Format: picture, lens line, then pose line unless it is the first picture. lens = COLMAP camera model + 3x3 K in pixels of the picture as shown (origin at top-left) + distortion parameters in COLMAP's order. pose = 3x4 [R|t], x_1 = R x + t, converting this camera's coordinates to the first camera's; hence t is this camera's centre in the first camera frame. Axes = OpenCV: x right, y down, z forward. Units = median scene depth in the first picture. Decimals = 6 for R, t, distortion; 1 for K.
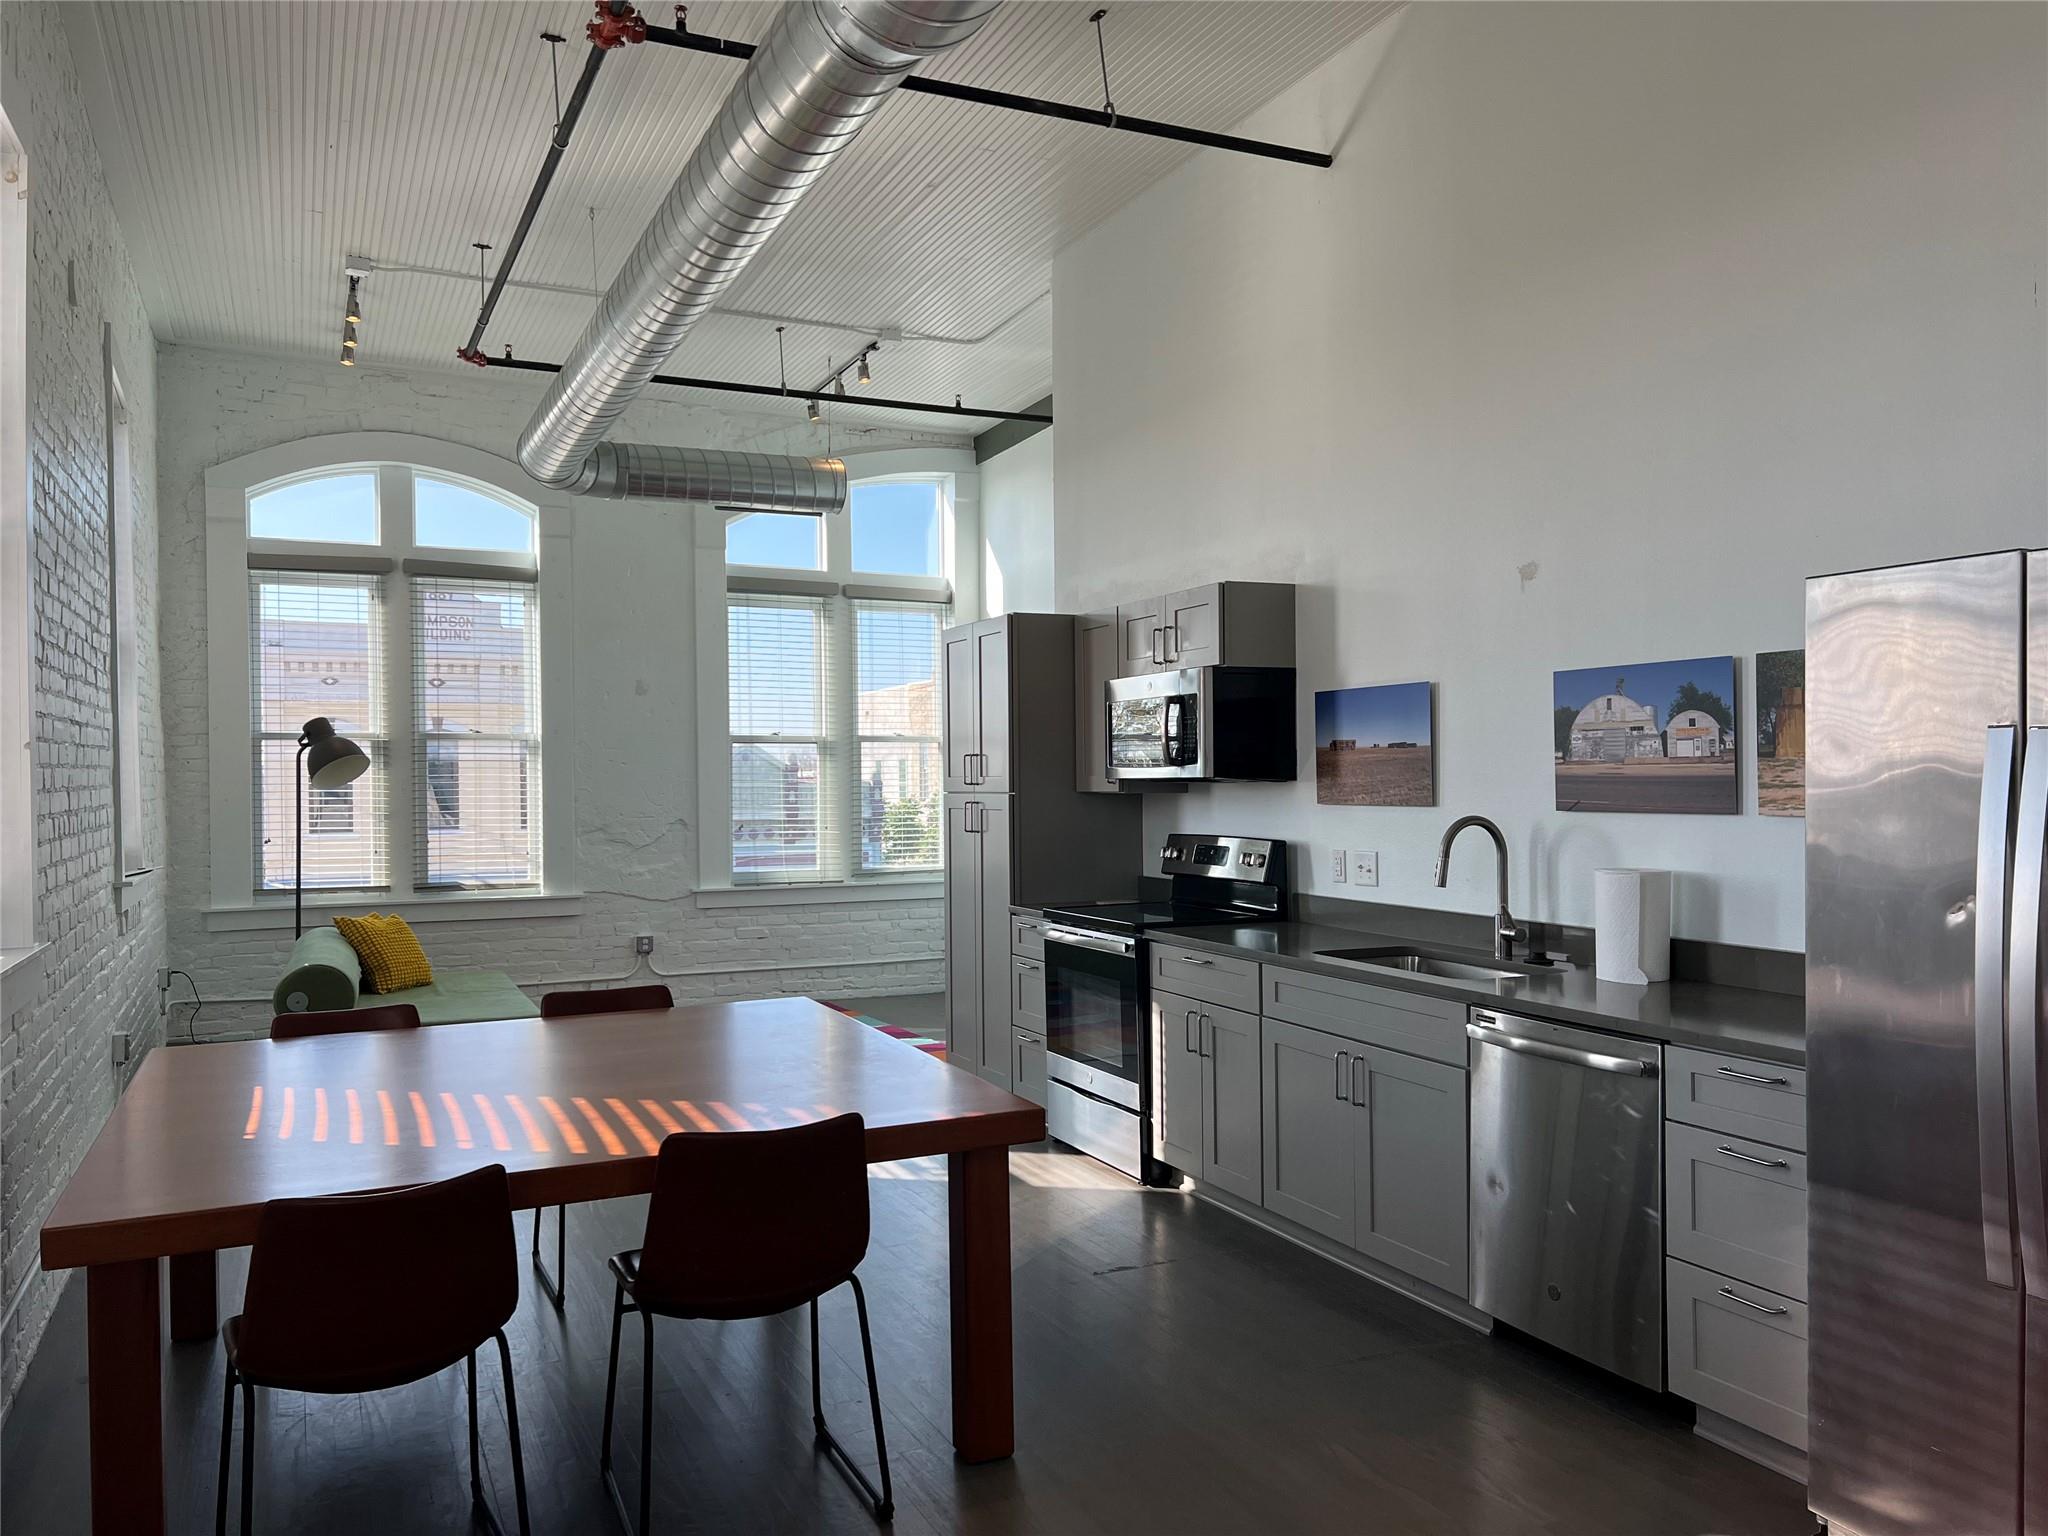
lens RADIAL K [[1547.5, 0, 1023.2], [0, 1547.5, 783.0], [0, 0, 1]] dist [0.054094, -0.038350]
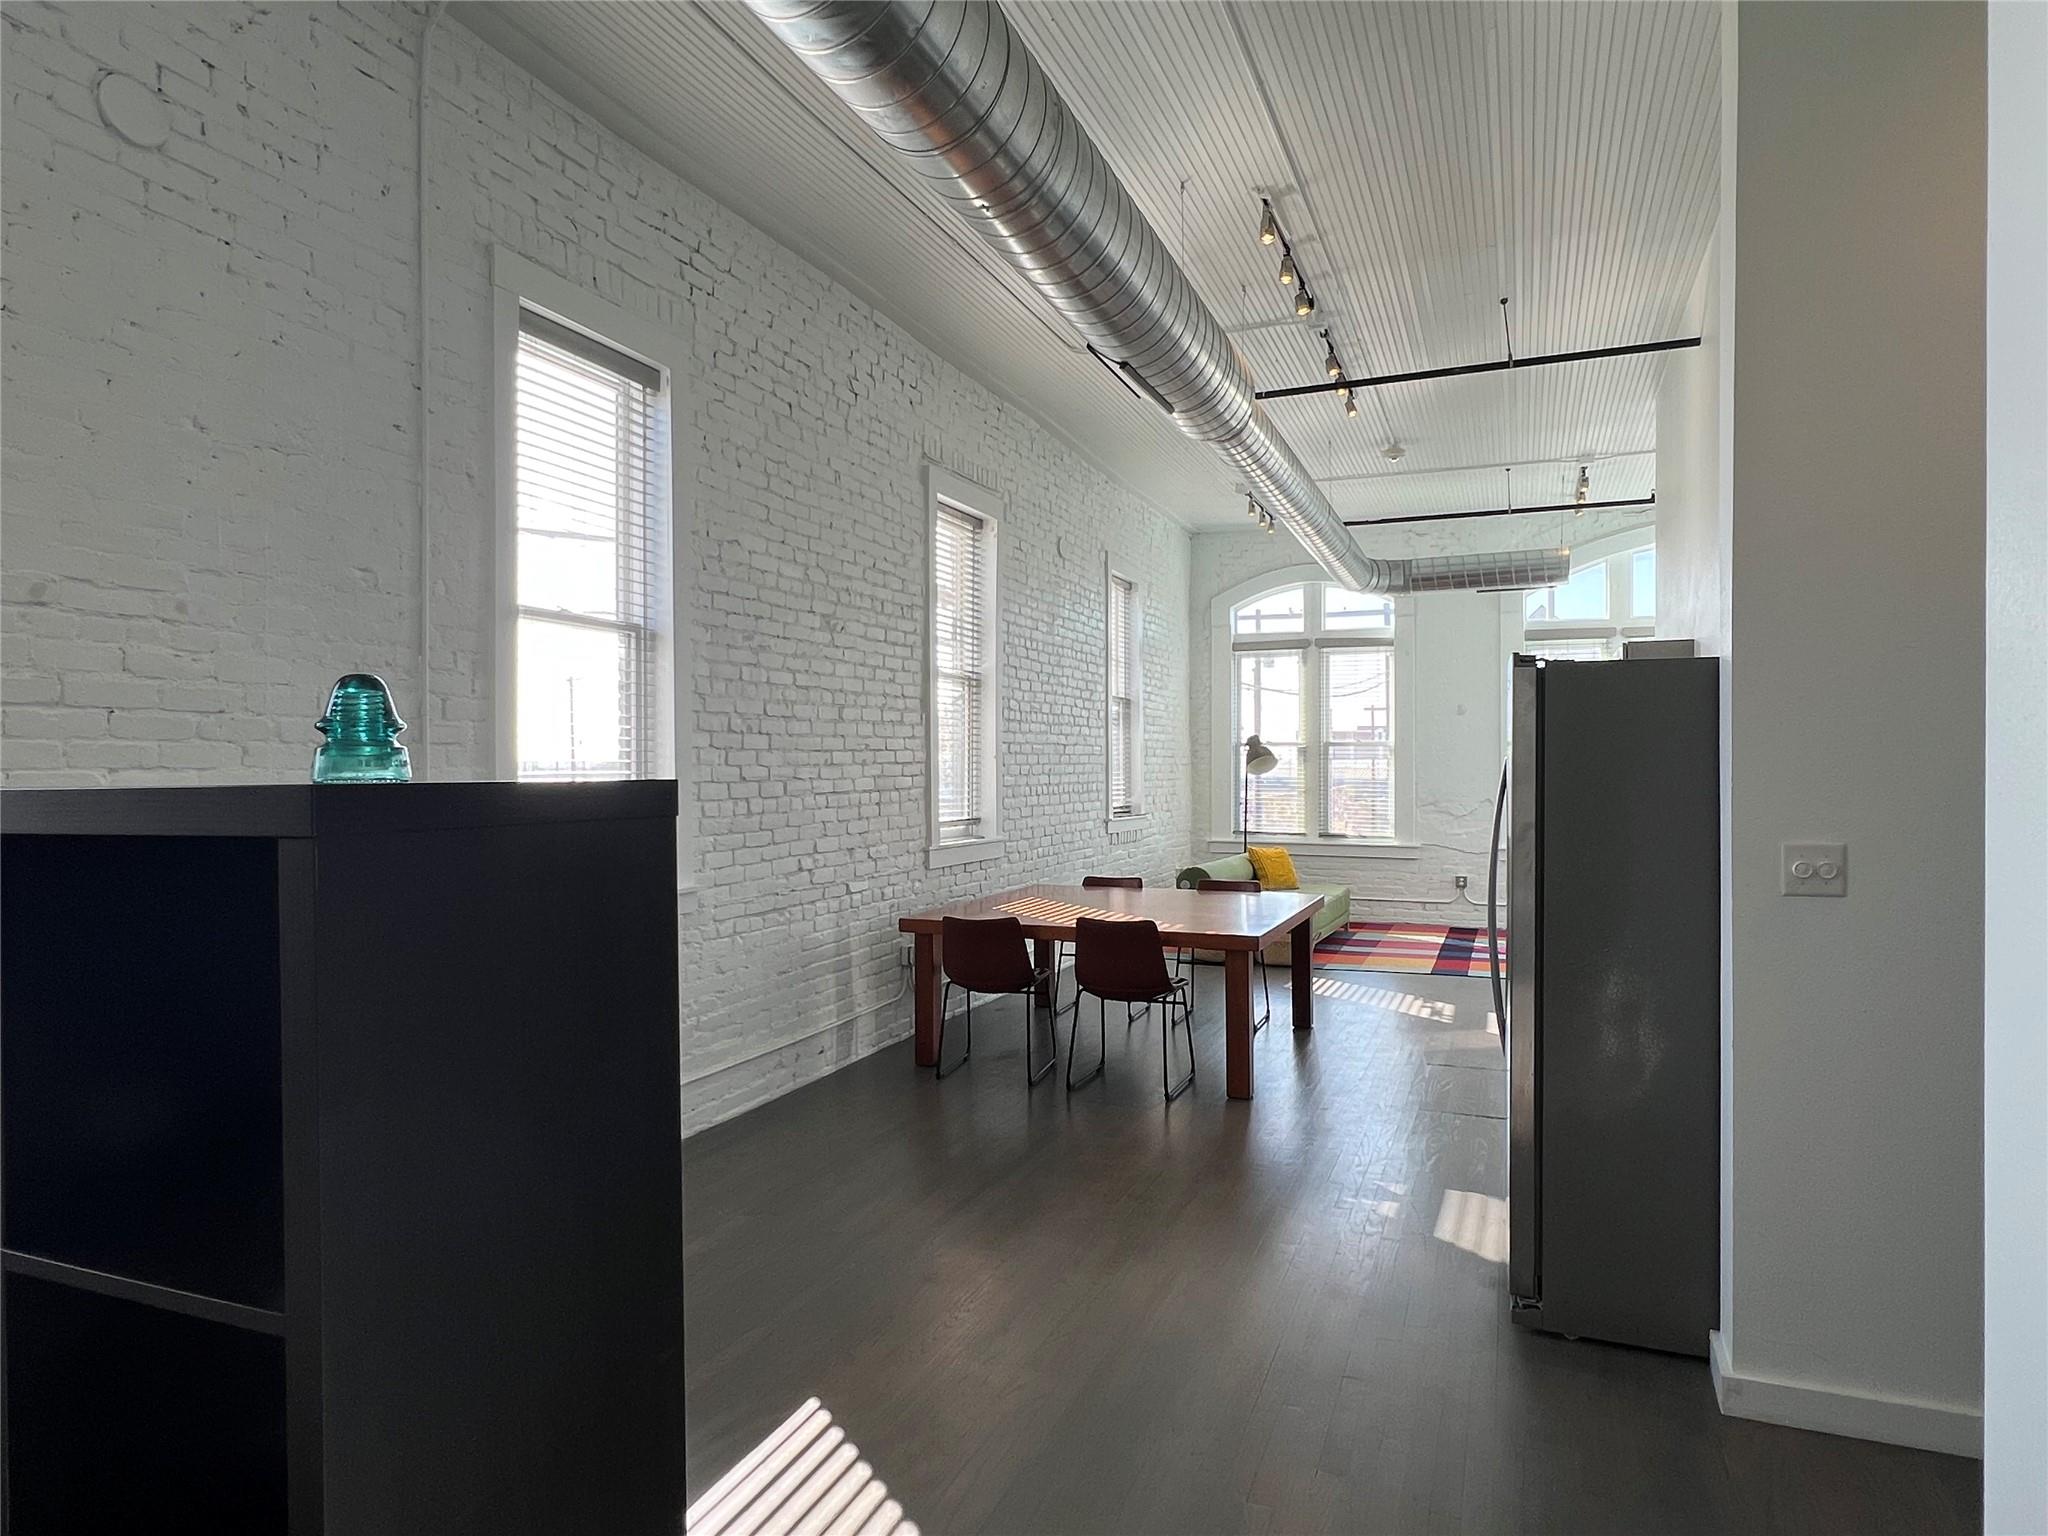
lens RADIAL K [[1199.7, 0, 1016.5], [0, 1199.7, 765.2], [0, 0, 1]] dist [-0.009348, -0.000669]
pose [[0.675011, 0.007850, -0.737766, 0.412078], [-0.011366, 0.999935, 0.000240, -0.004690], [0.737720, 0.008223, 0.675056, -0.126787]]
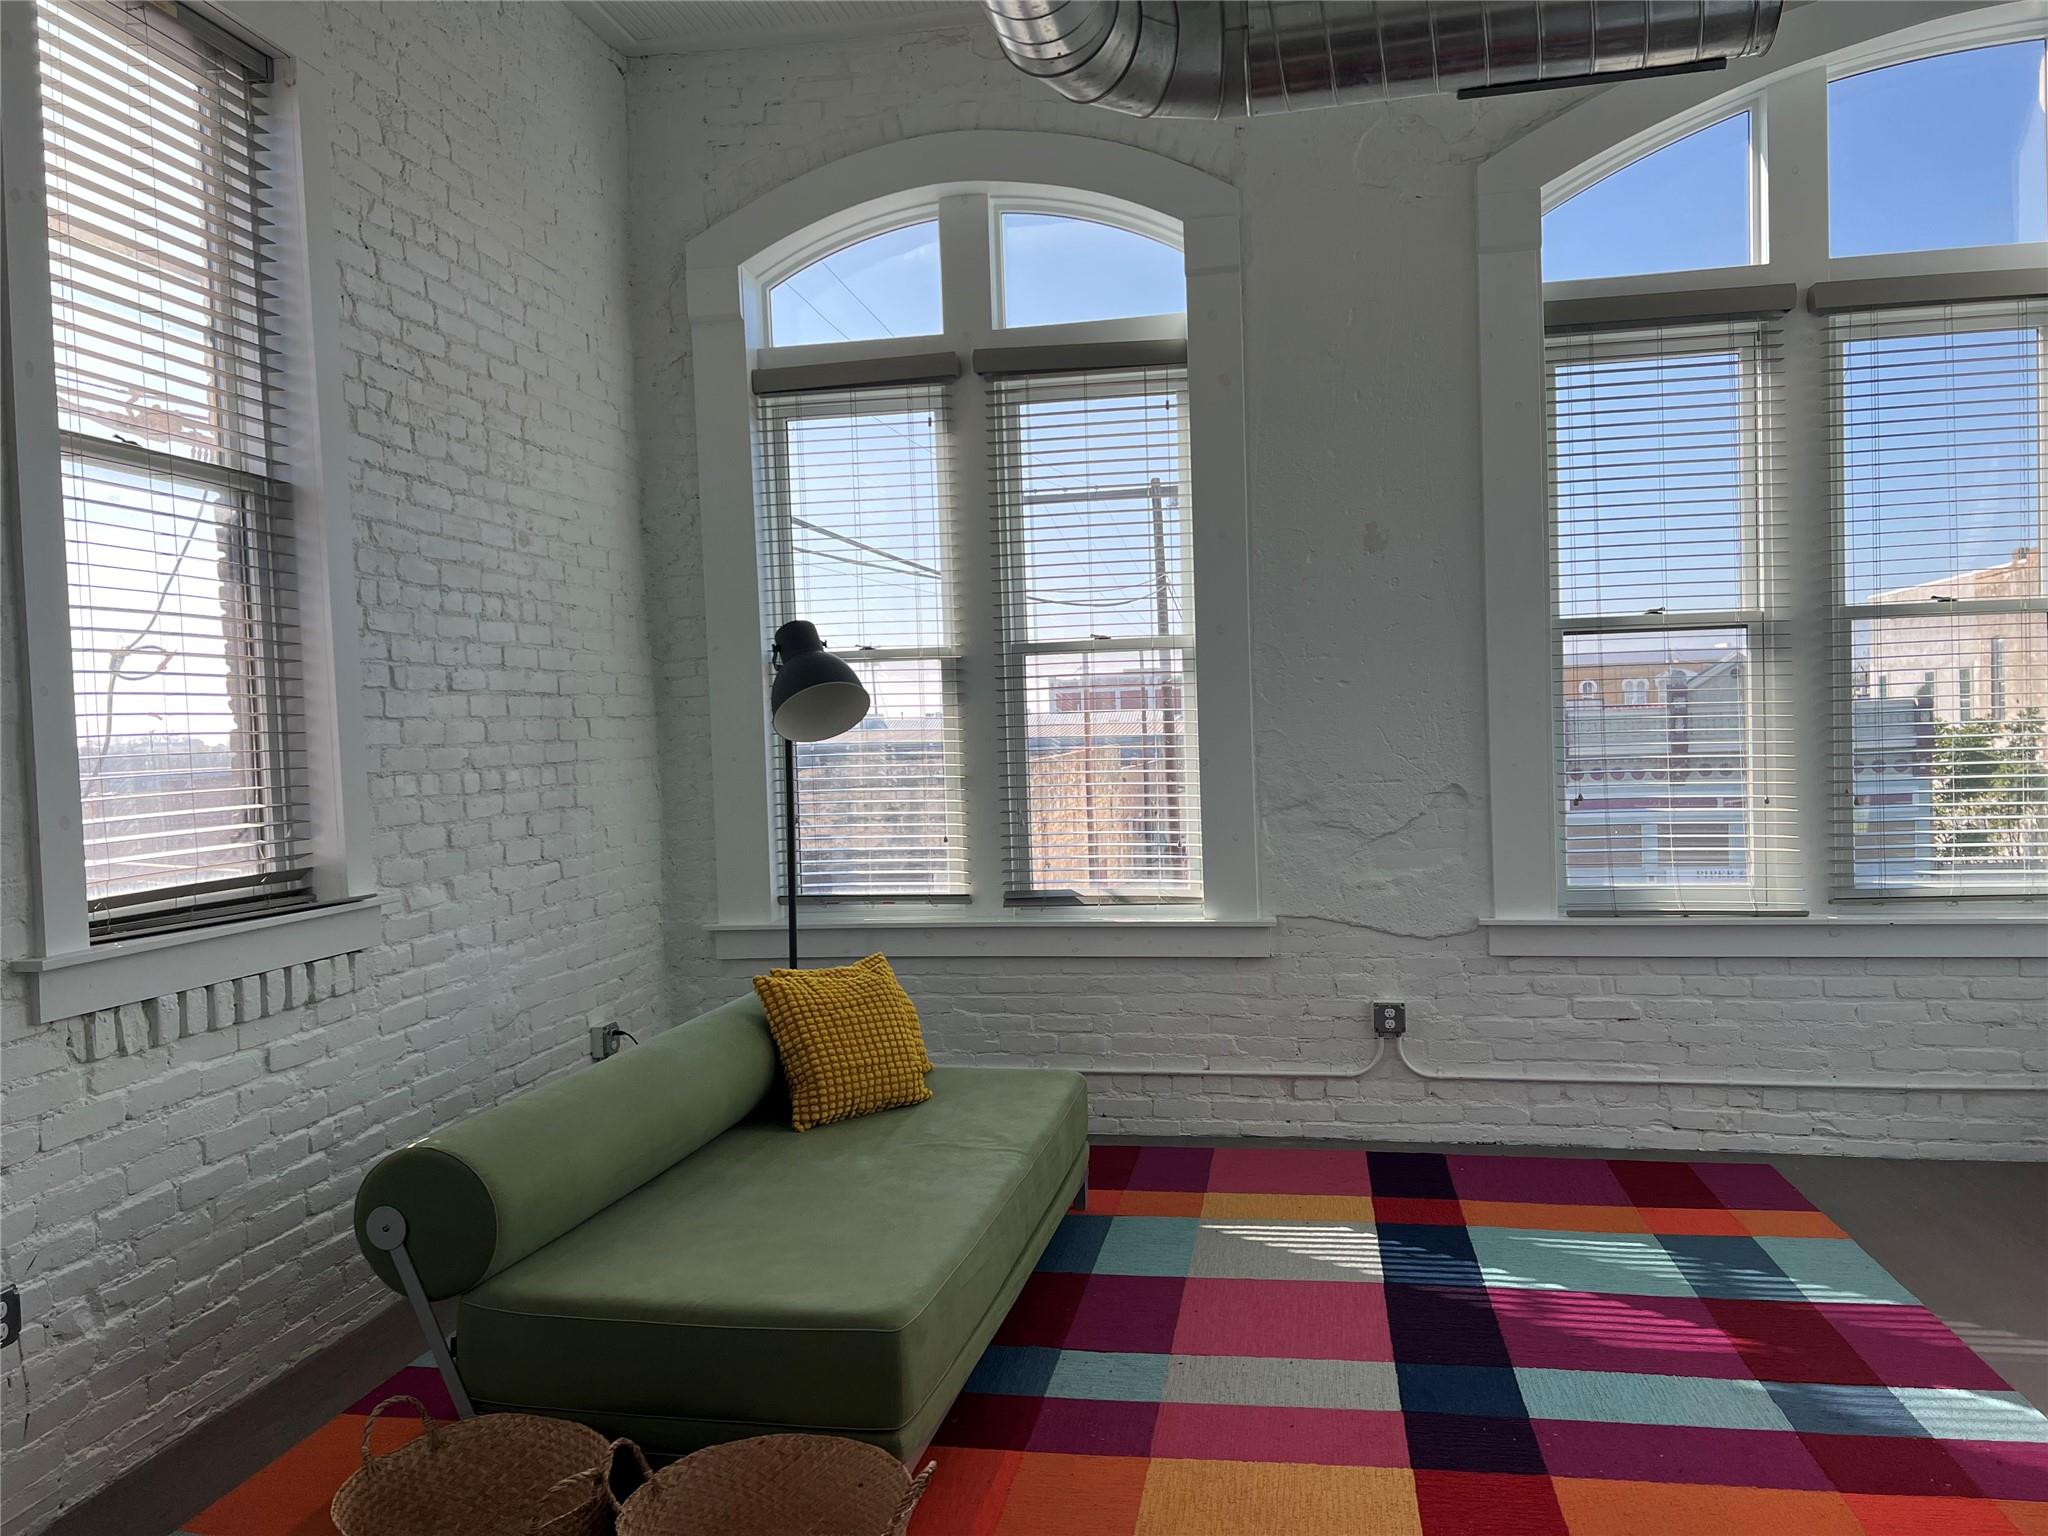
lens RADIAL K [[1547.5, 0, 1025.6], [0, 1547.5, 772.5], [0, 0, 1]] dist [0.054094, -0.038350]
pose [[0.815311, -0.000189, -0.579023, -0.045443], [0.023309, 0.999200, 0.032495, -0.001590], [0.578554, -0.039990, 0.814663, 0.637649]]
